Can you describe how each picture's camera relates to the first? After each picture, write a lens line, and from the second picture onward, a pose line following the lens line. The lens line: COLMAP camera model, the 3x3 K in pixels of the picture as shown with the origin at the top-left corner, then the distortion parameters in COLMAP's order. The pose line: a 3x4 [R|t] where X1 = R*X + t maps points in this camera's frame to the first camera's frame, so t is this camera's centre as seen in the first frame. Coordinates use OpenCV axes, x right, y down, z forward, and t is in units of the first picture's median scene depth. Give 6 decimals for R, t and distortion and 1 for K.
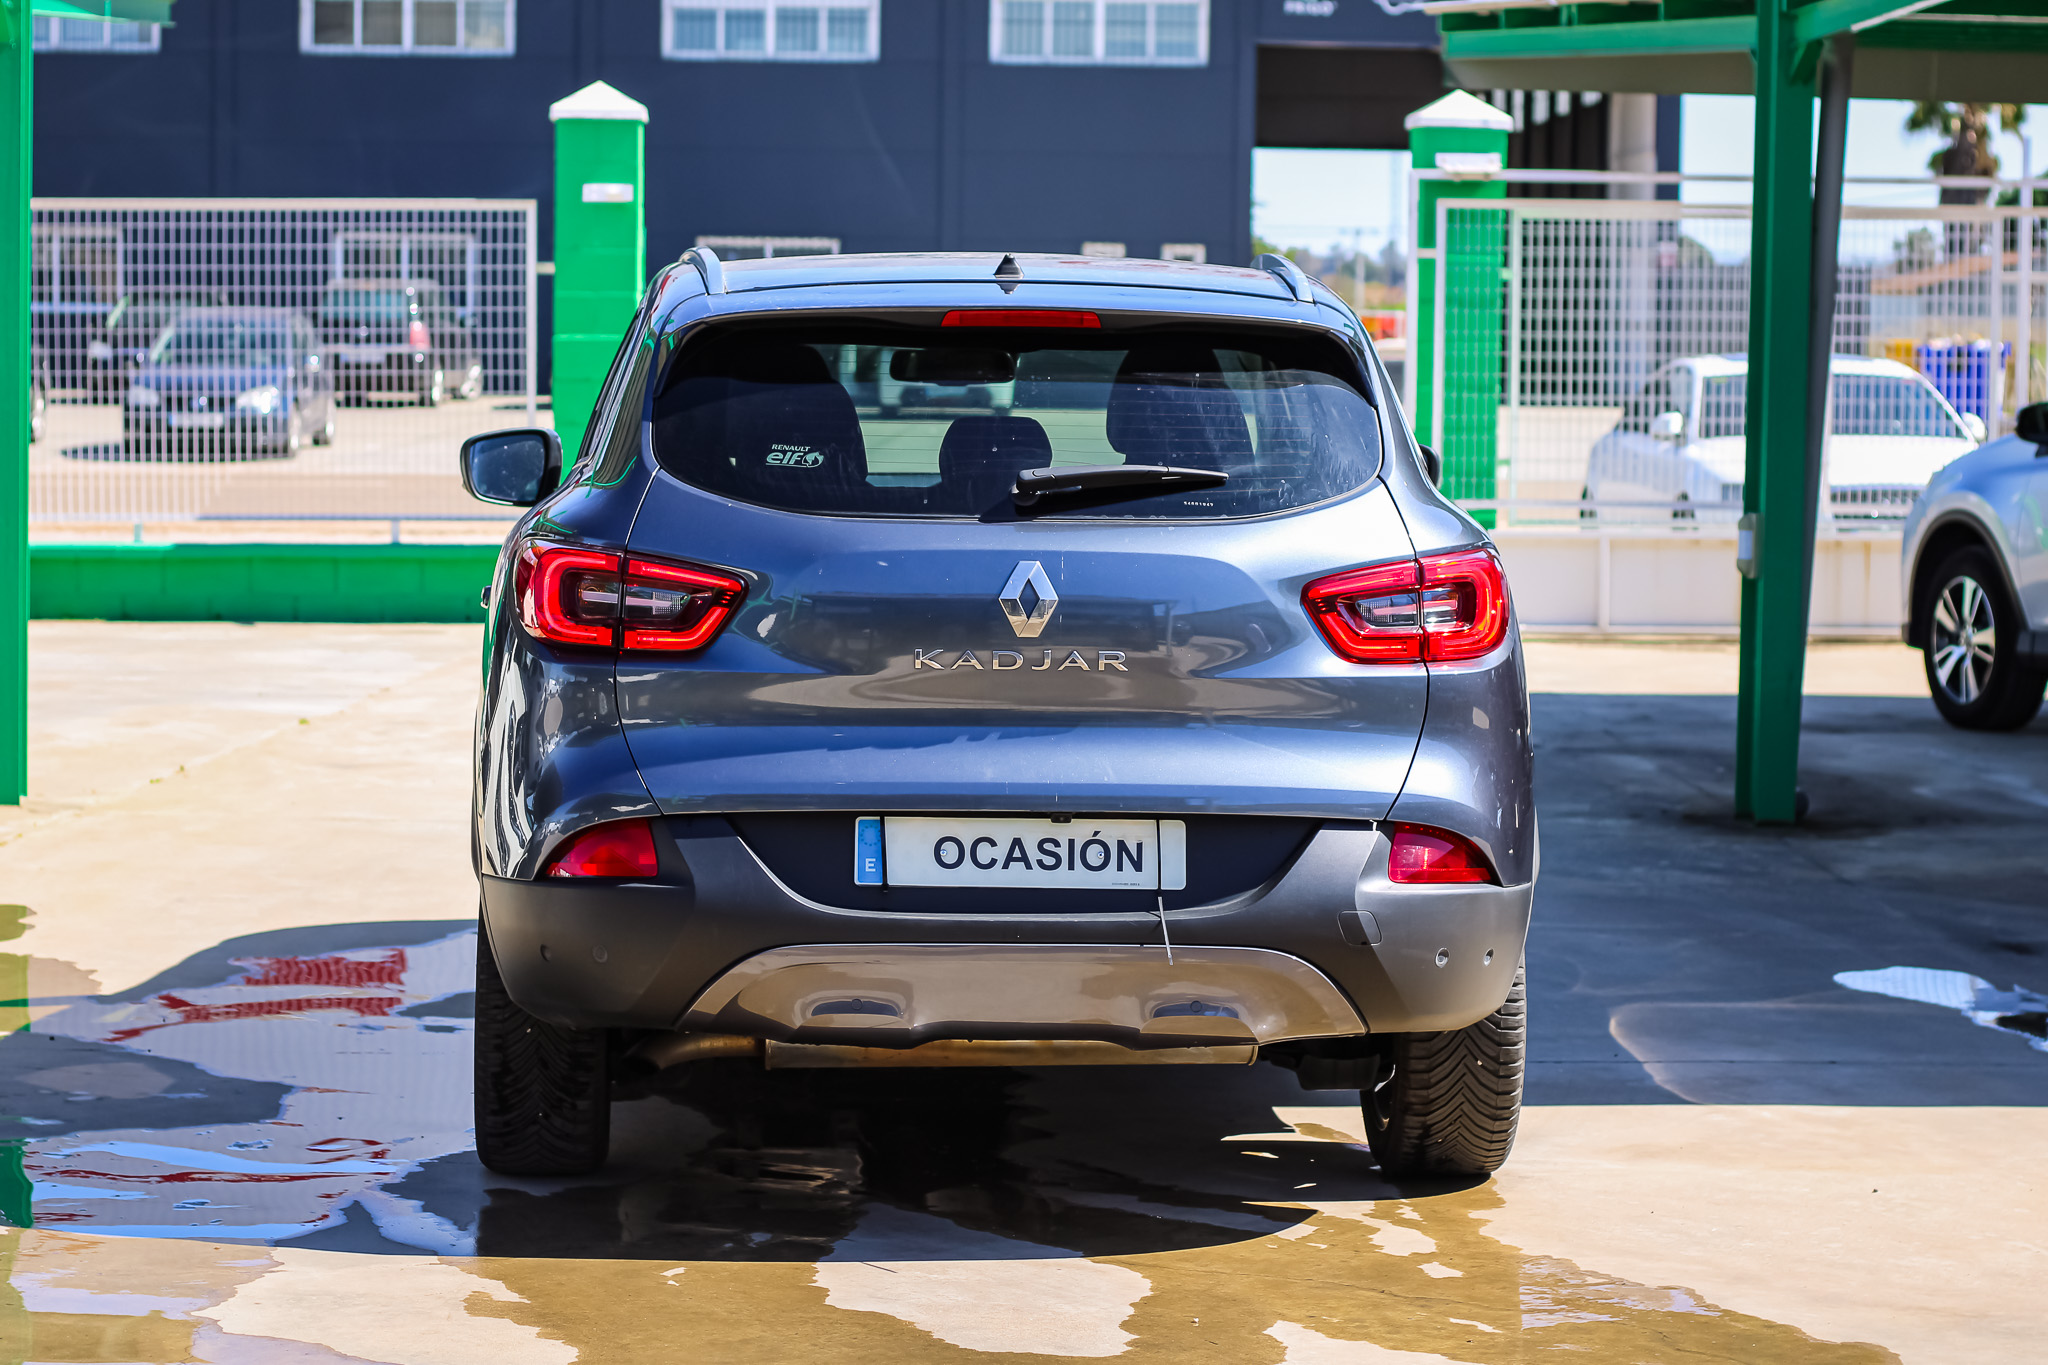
lens RADIAL K [[5068.1, 0, 1024.0], [0, 5068.1, 682.5], [0, 0, 1]] dist [-0.077947, -0.249415]
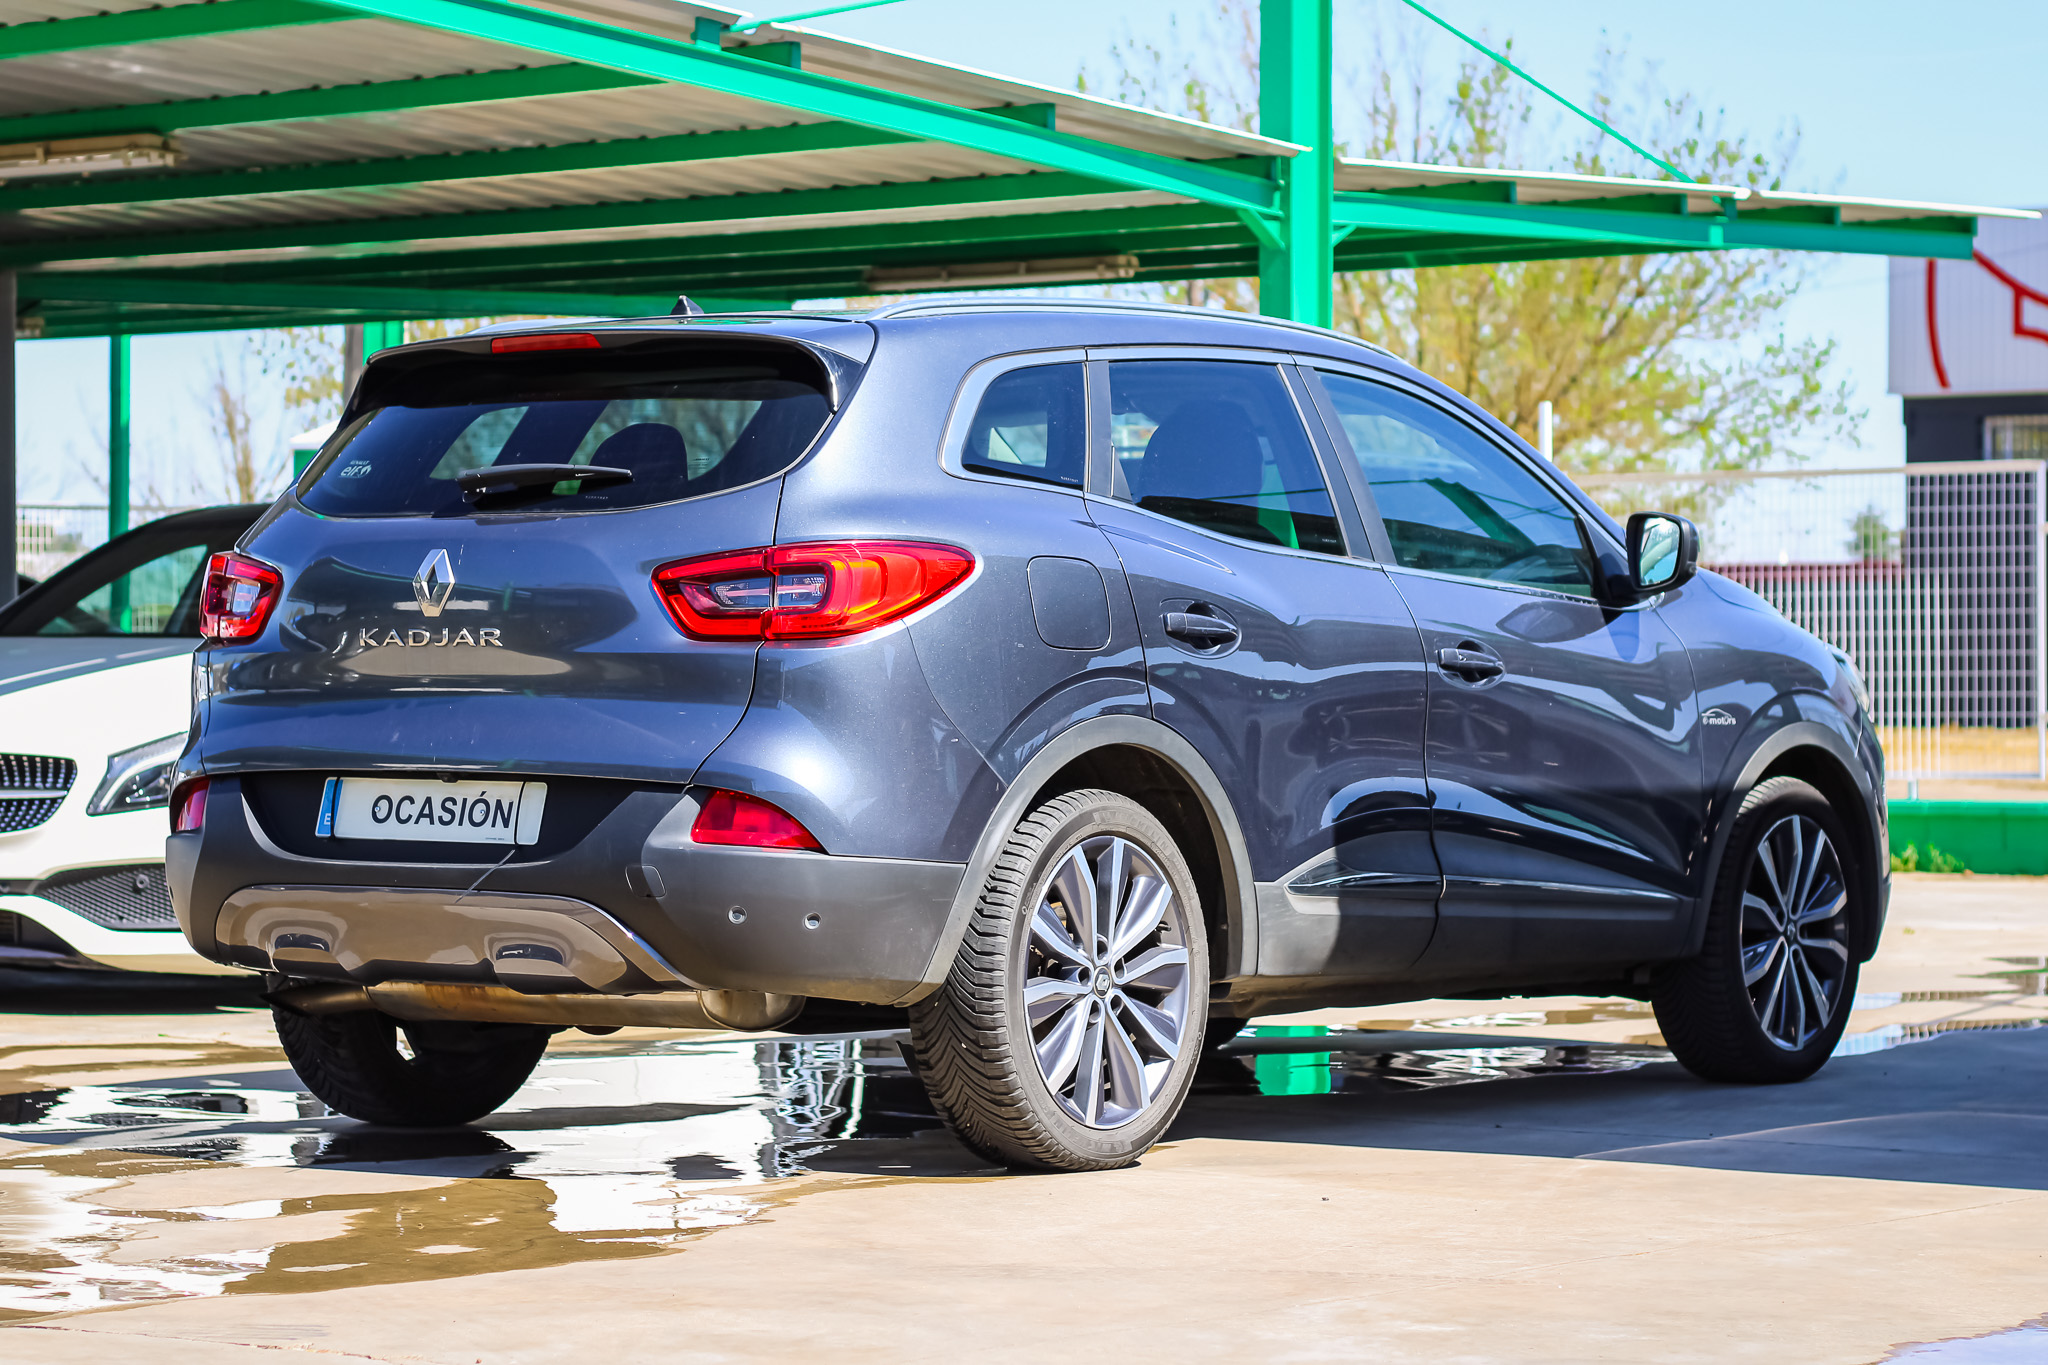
lens RADIAL K [[5068.1, 0, 1024.0], [0, 5068.1, 682.5], [0, 0, 1]] dist [-0.077947, -0.249415]
pose [[0.825512, -0.002442, -0.564379, 0.456885], [-0.048291, 0.996018, -0.074945, 0.051234], [0.562315, 0.089123, 0.822107, 0.091559]]
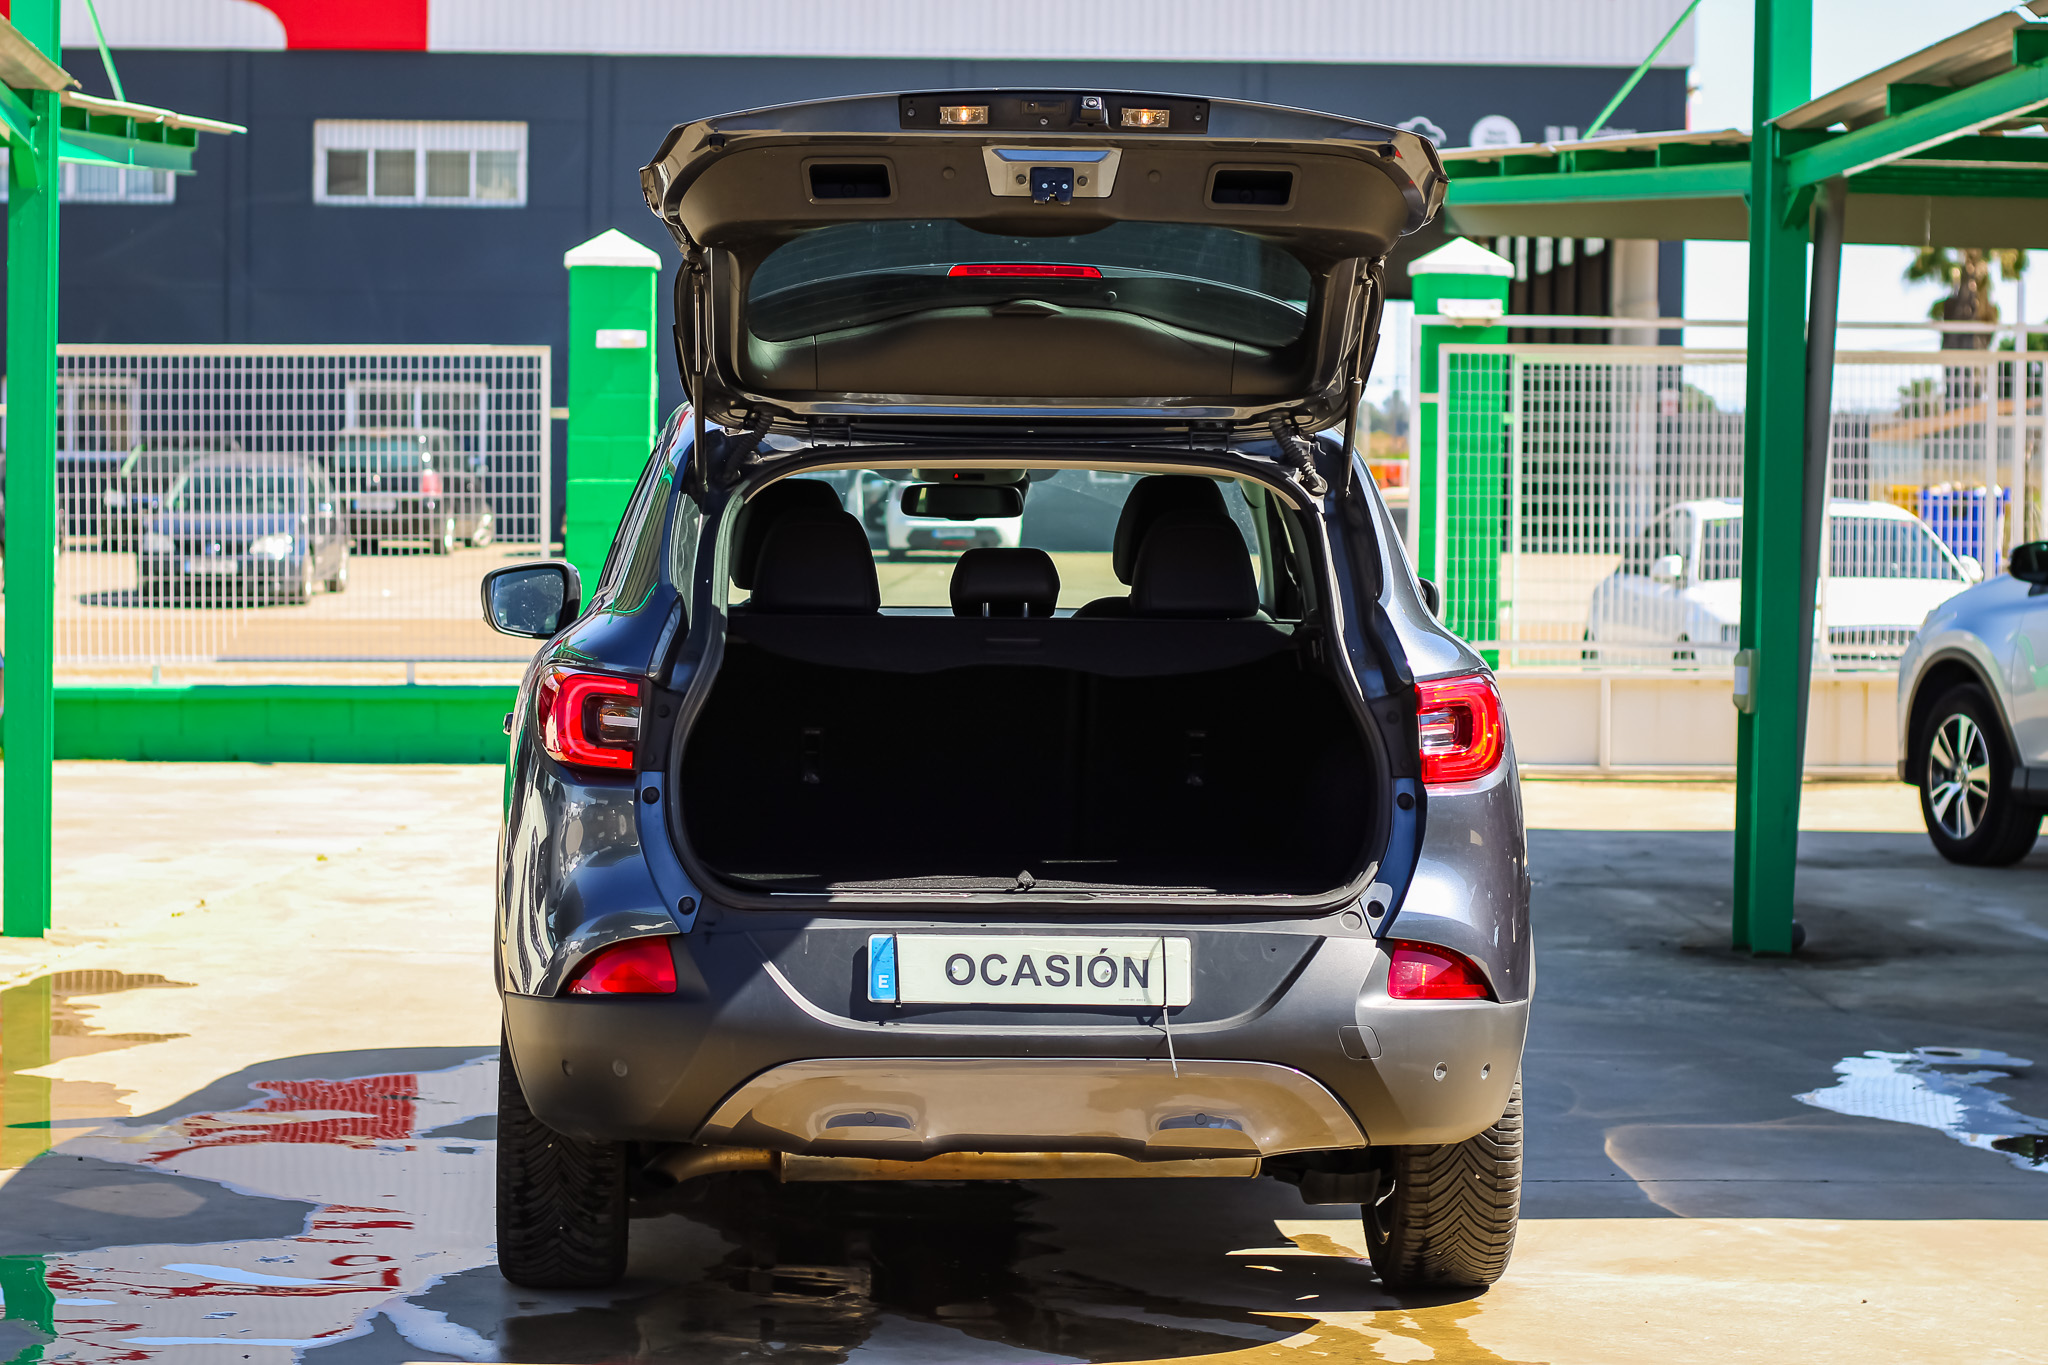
lens RADIAL K [[5068.1, 0, 1024.0], [0, 5068.1, 682.5], [0, 0, 1]] dist [-0.077947, -0.249415]
pose [[0.999999, -0.000550, -0.001448, -0.000185], [0.000506, 0.999549, -0.030019, 0.003844], [0.001464, 0.030018, 0.999548, -0.017558]]
